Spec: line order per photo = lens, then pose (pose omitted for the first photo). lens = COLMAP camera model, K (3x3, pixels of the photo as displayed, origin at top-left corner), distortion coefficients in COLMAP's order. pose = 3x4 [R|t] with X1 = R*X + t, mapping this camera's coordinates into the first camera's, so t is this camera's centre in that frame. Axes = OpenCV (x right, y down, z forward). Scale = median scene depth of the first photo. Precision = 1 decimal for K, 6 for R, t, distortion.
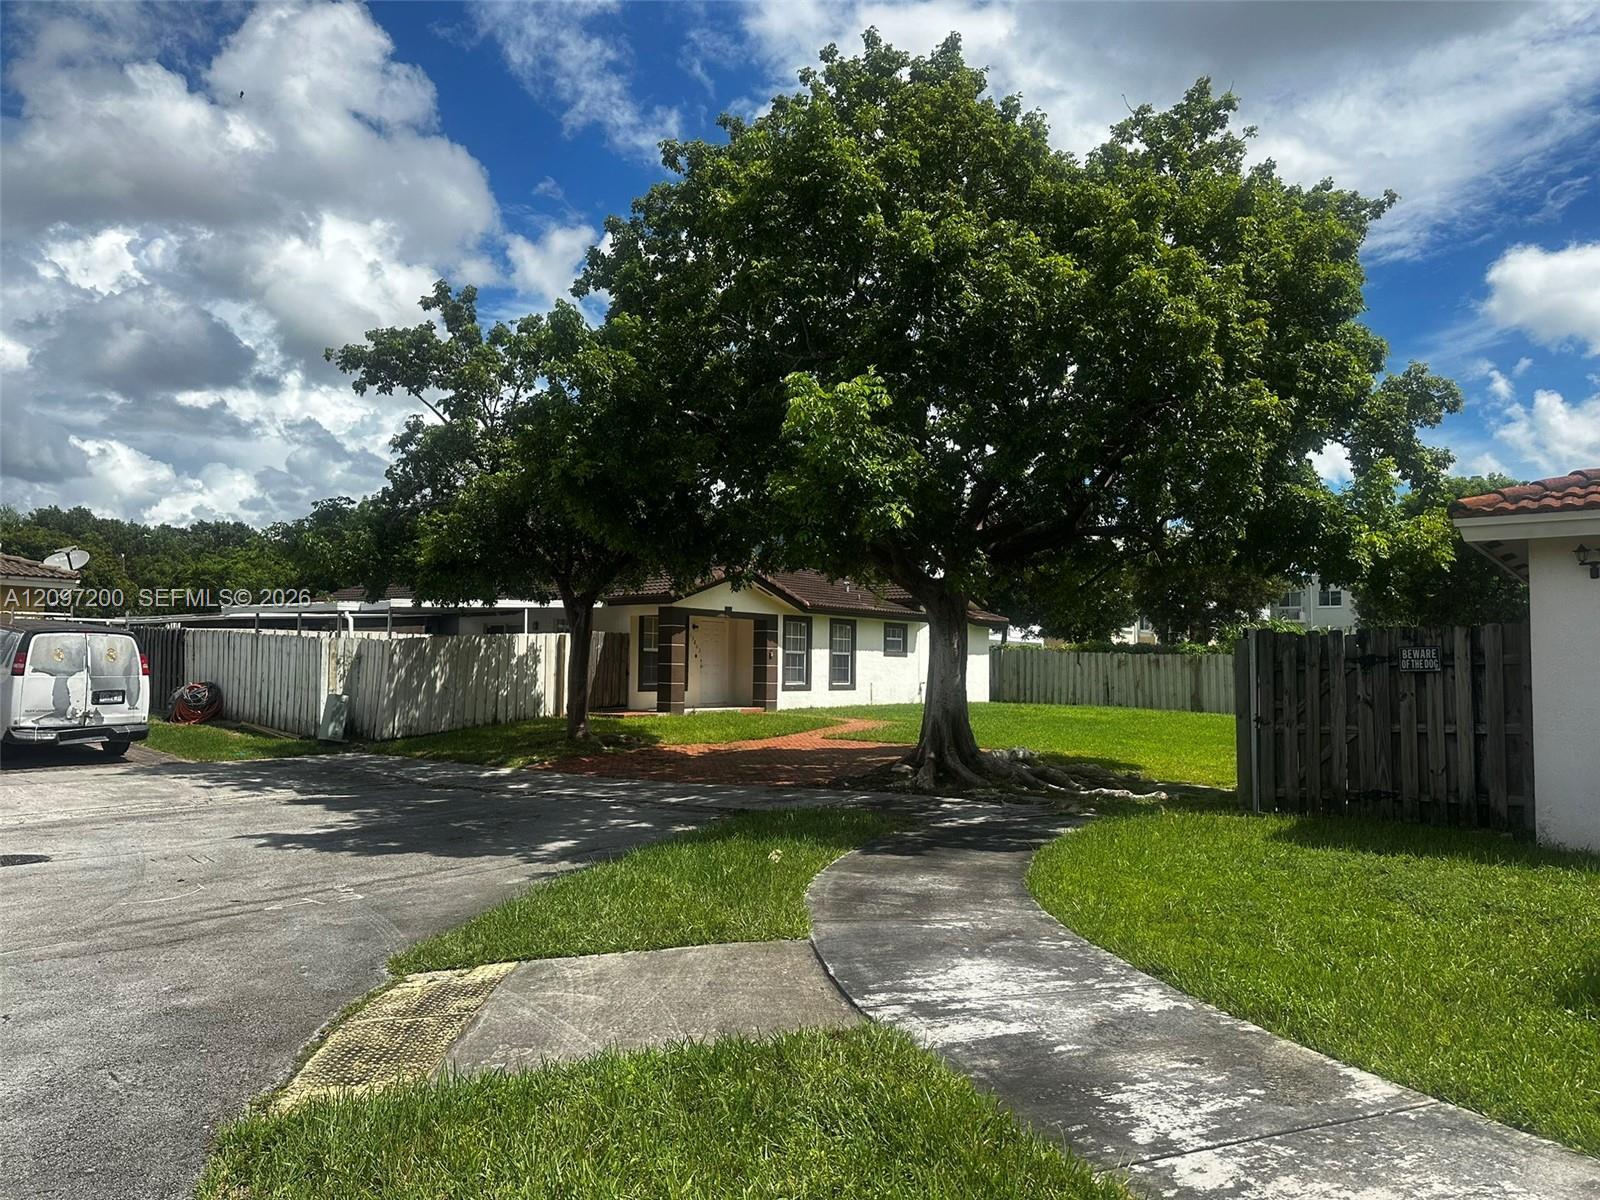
lens RADIAL K [[1128.3, 0, 796.2], [0, 1128.3, 602.1], [0, 0, 1]] dist [0.090208, -0.113958]
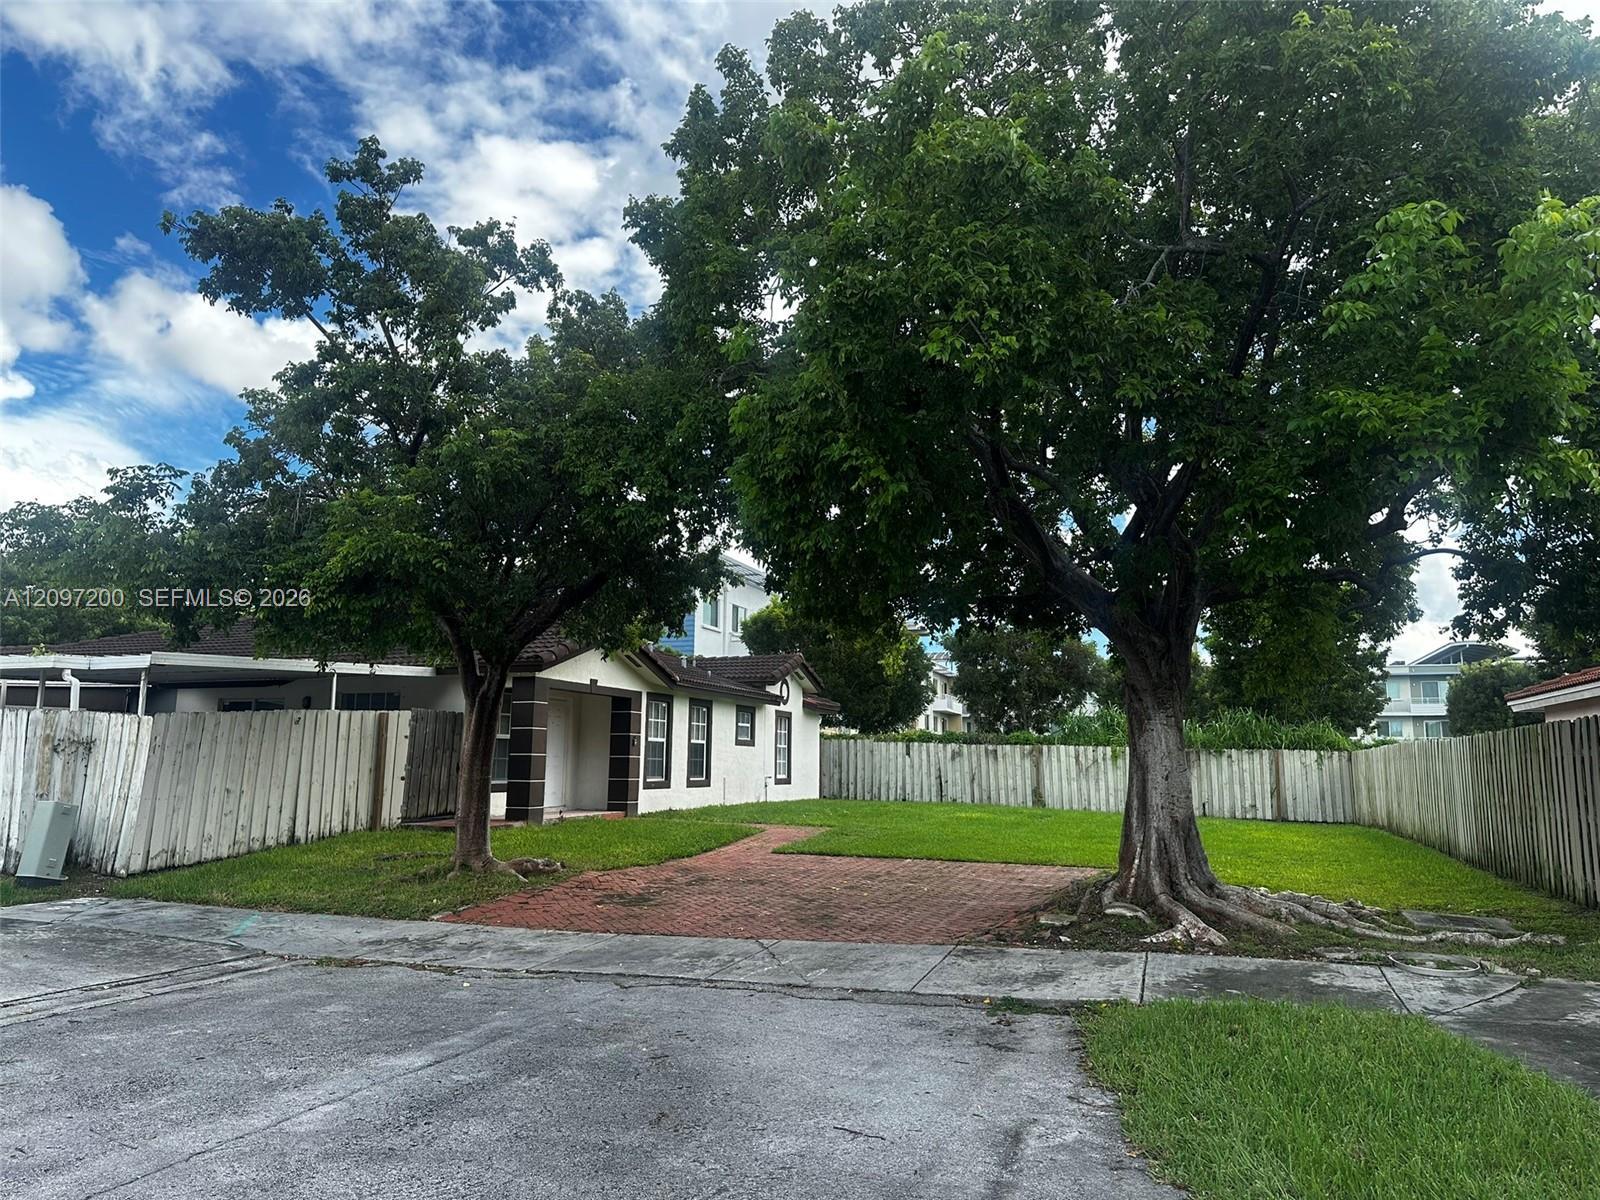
lens RADIAL K [[1128.3, 0, 796.2], [0, 1128.3, 602.1], [0, 0, 1]] dist [0.090208, -0.113958]
pose [[0.951148, 0.042674, 0.305773, -0.158119], [-0.017581, 0.996281, -0.084356, 0.013408], [-0.308235, 0.074859, 0.948360, 0.206066]]
